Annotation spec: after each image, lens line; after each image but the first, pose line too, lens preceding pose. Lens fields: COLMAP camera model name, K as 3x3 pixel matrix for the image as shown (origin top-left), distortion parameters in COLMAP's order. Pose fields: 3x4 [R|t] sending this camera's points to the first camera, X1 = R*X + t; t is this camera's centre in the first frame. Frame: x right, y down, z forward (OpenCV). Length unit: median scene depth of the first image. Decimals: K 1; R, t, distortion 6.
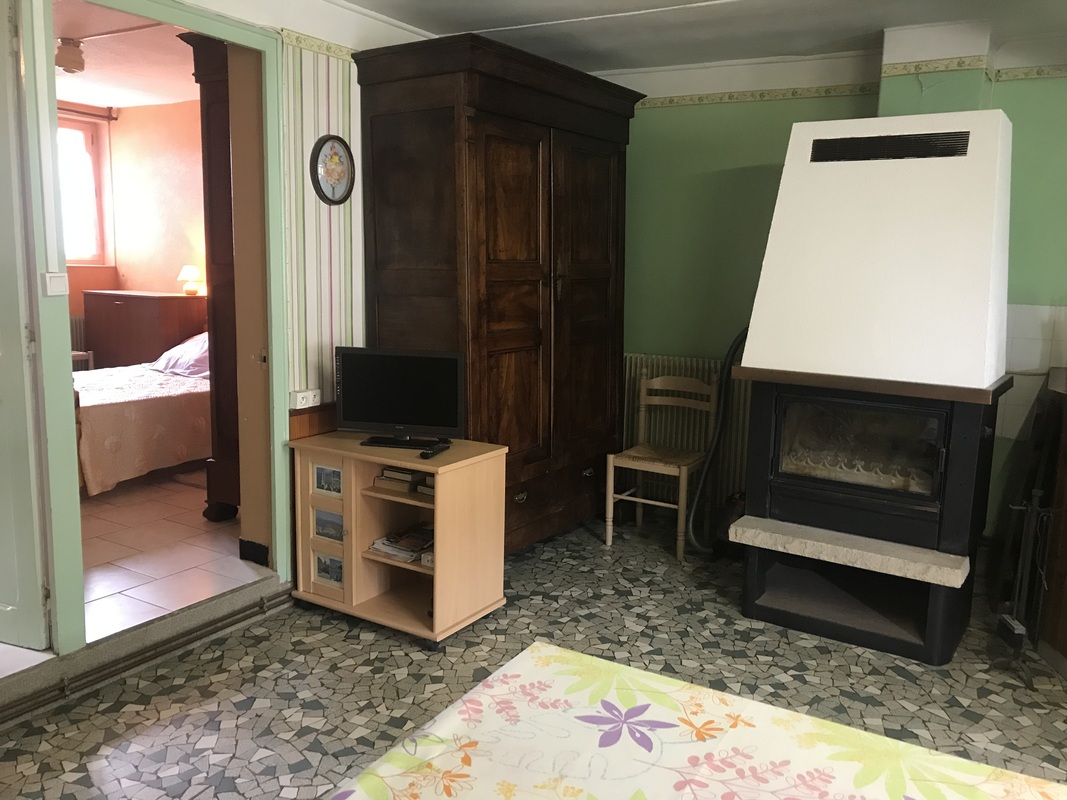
lens RADIAL K [[873.7, 0, 538.6], [0, 873.7, 396.0], [0, 0, 1]] dist [0.034694, -0.031724]
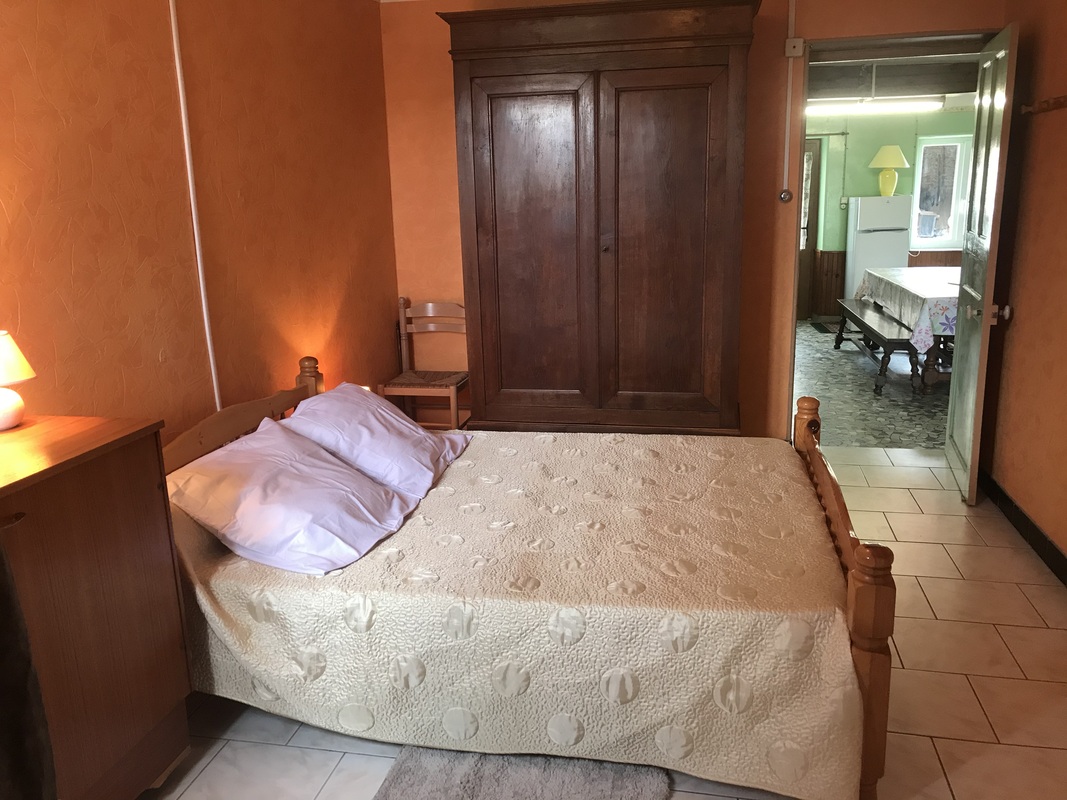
lens RADIAL K [[873.7, 0, 536.9], [0, 873.7, 394.1], [0, 0, 1]] dist [0.034694, -0.031724]
pose [[-0.343490, -0.235494, 0.909152, -1.401978], [0.162390, 0.938578, 0.304469, -0.362174], [-0.925010, 0.252220, -0.284150, 1.751020]]
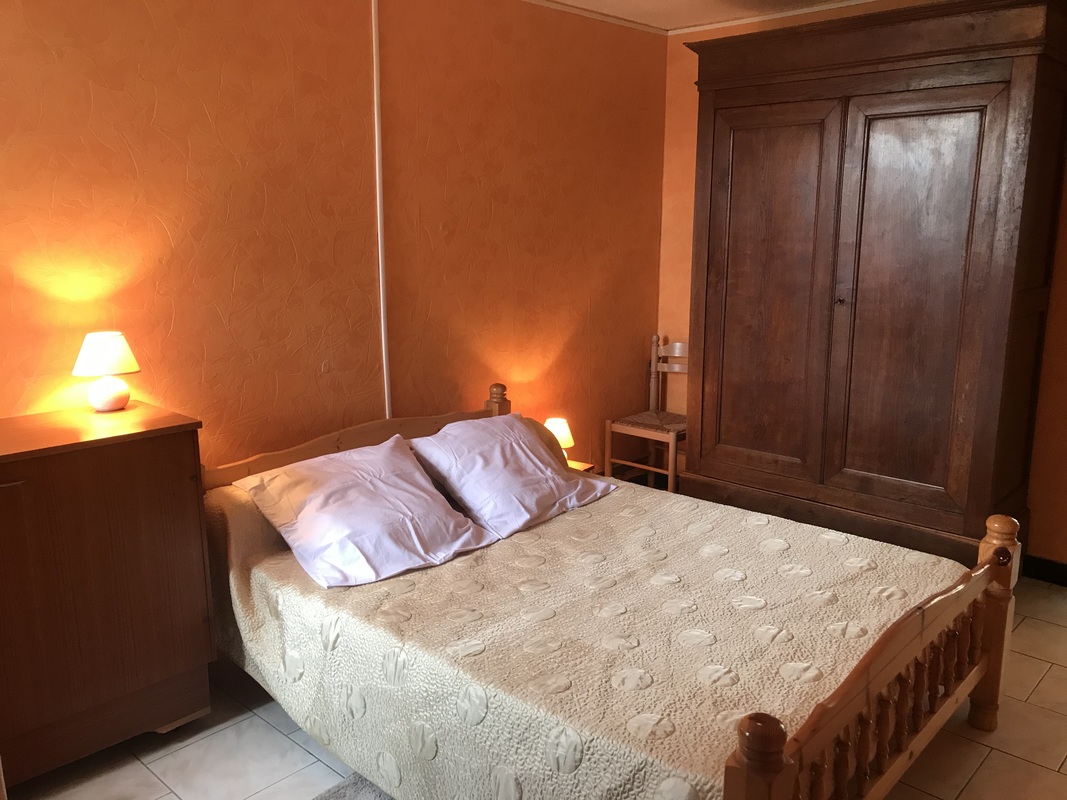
lens RADIAL K [[873.7, 0, 526.9], [0, 873.7, 402.1], [0, 0, 1]] dist [0.034694, -0.031724]
pose [[0.193290, -0.226334, 0.954679, -1.381825], [0.157525, 0.967565, 0.197496, -0.316936], [-0.968414, 0.112212, 0.222674, 1.427397]]
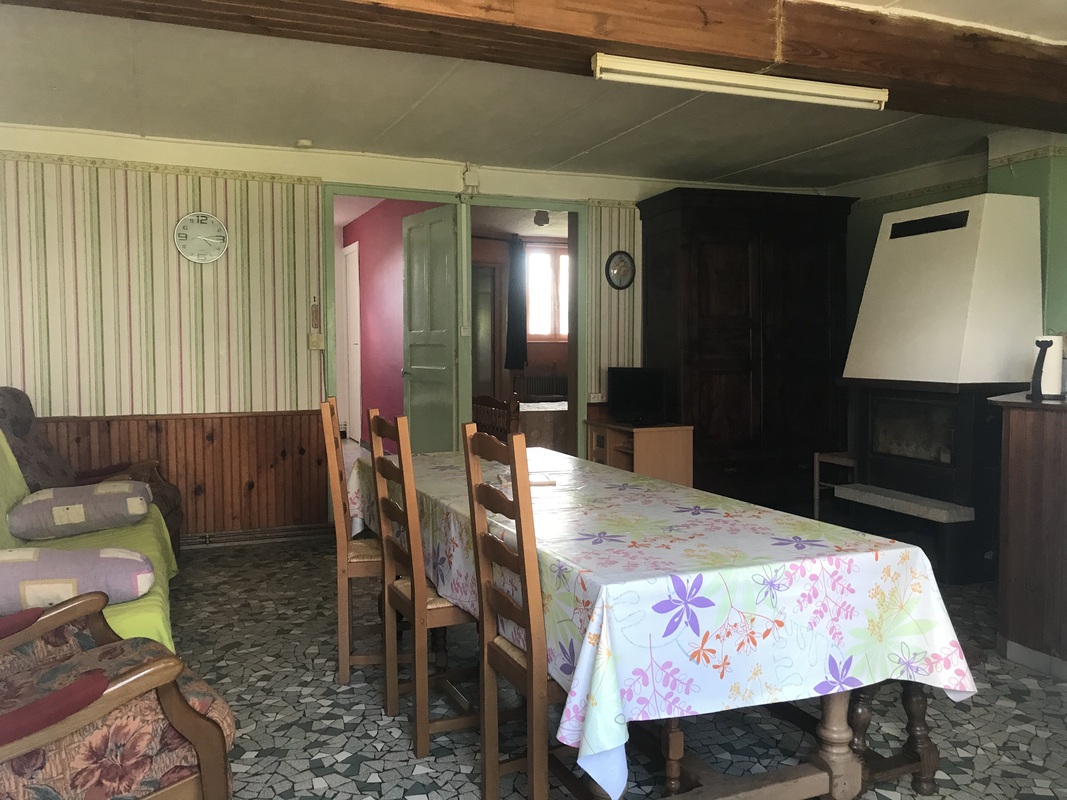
lens RADIAL K [[873.7, 0, 535.5], [0, 873.7, 396.5], [0, 0, 1]] dist [0.034694, -0.031724]
pose [[0.802699, 0.008626, -0.596323, 0.693169], [-0.071805, 0.994019, -0.082277, 0.156308], [0.592047, 0.108862, 0.798517, -0.489086]]
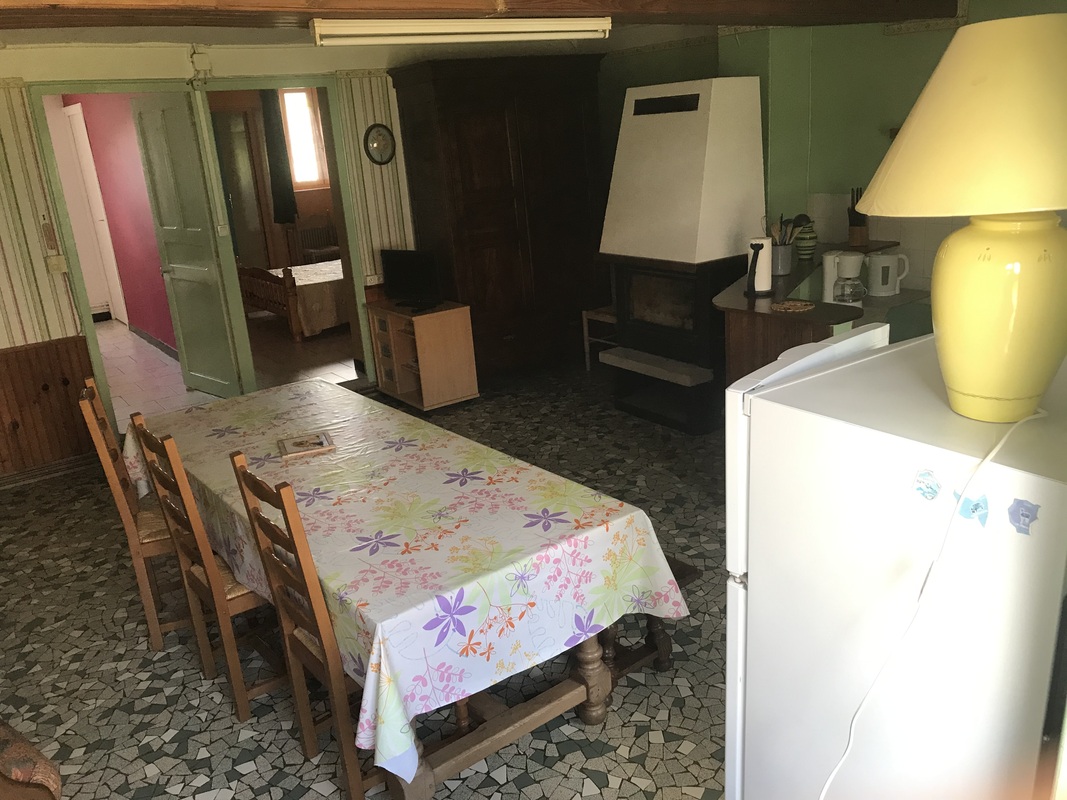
lens RADIAL K [[873.7, 0, 532.0], [0, 873.7, 397.6], [0, 0, 1]] dist [0.034694, -0.031724]
pose [[0.916934, 0.026297, -0.398171, 0.747940], [0.035751, 0.988400, 0.147607, -0.010758], [0.397434, -0.149581, 0.905357, -0.518538]]
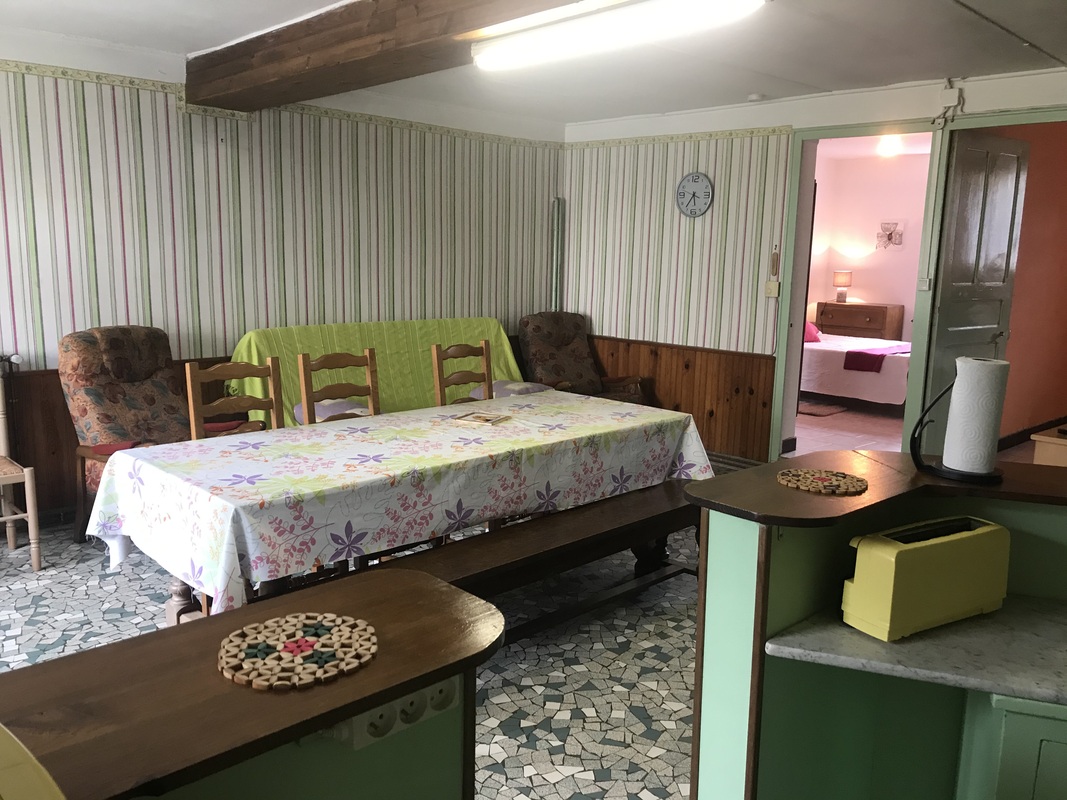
lens RADIAL K [[873.7, 0, 537.7], [0, 873.7, 409.1], [0, 0, 1]] dist [0.034694, -0.031724]
pose [[-0.263193, 0.140572, -0.954447, 1.134719], [-0.180369, 0.964713, 0.191821, -0.060183], [0.947732, 0.222638, -0.228551, 0.524606]]
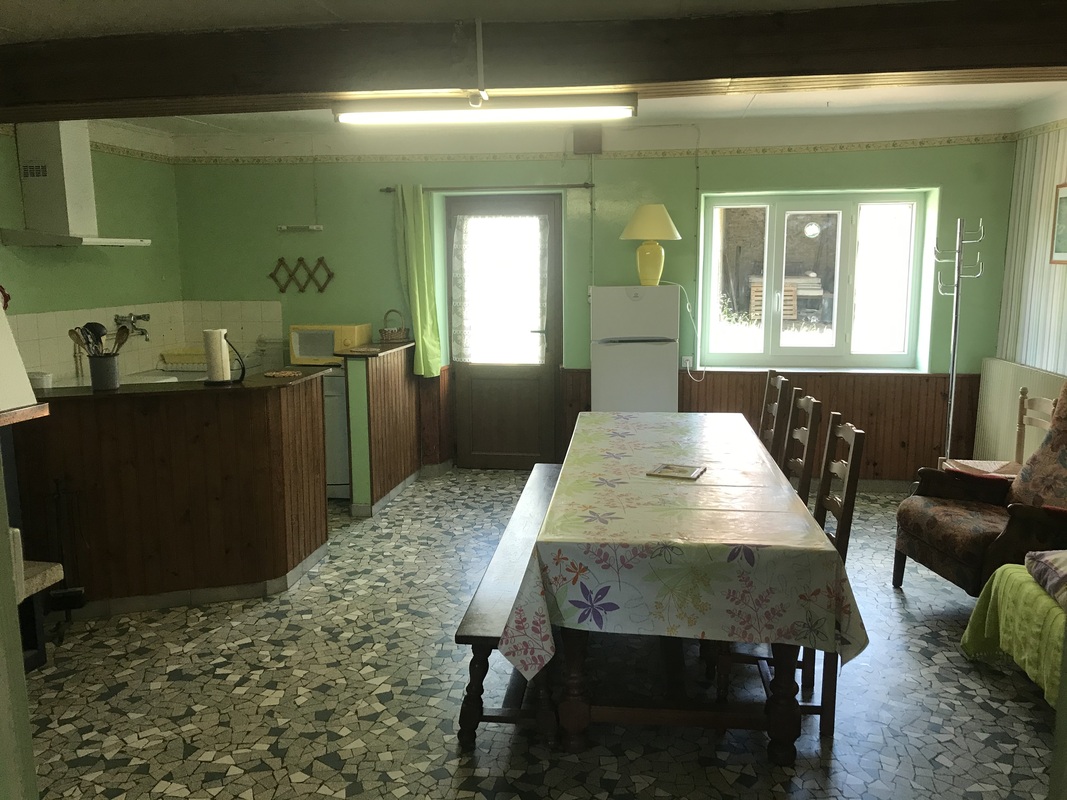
lens RADIAL K [[873.7, 0, 529.6], [0, 873.7, 398.9], [0, 0, 1]] dist [0.034694, -0.031724]
pose [[-0.383771, -0.171044, 0.907449, -0.648607], [0.143367, 0.959744, 0.241533, -0.167493], [-0.912231, 0.222792, -0.343799, 0.689427]]
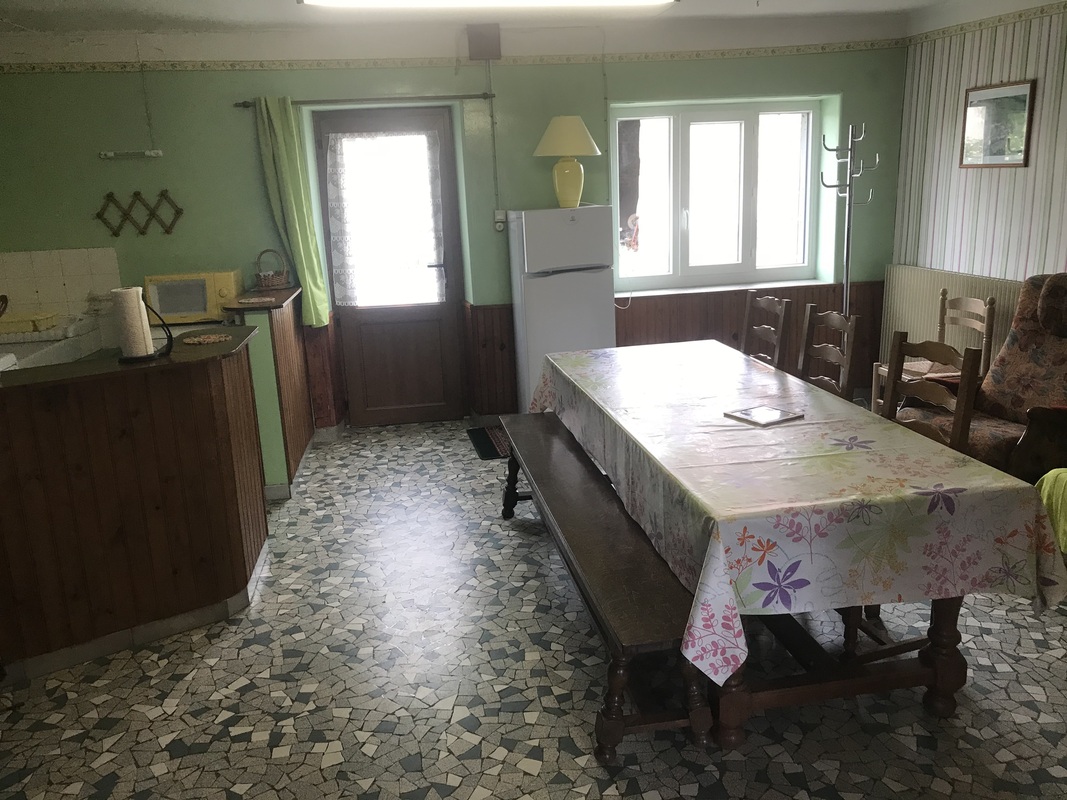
lens RADIAL K [[873.7, 0, 531.5], [0, 873.7, 400.2], [0, 0, 1]] dist [0.034694, -0.031724]
pose [[-0.634343, -0.190973, 0.749092, -0.358581], [0.147261, 0.921411, 0.359606, -0.187542], [-0.758896, 0.338425, -0.556368, 0.865502]]
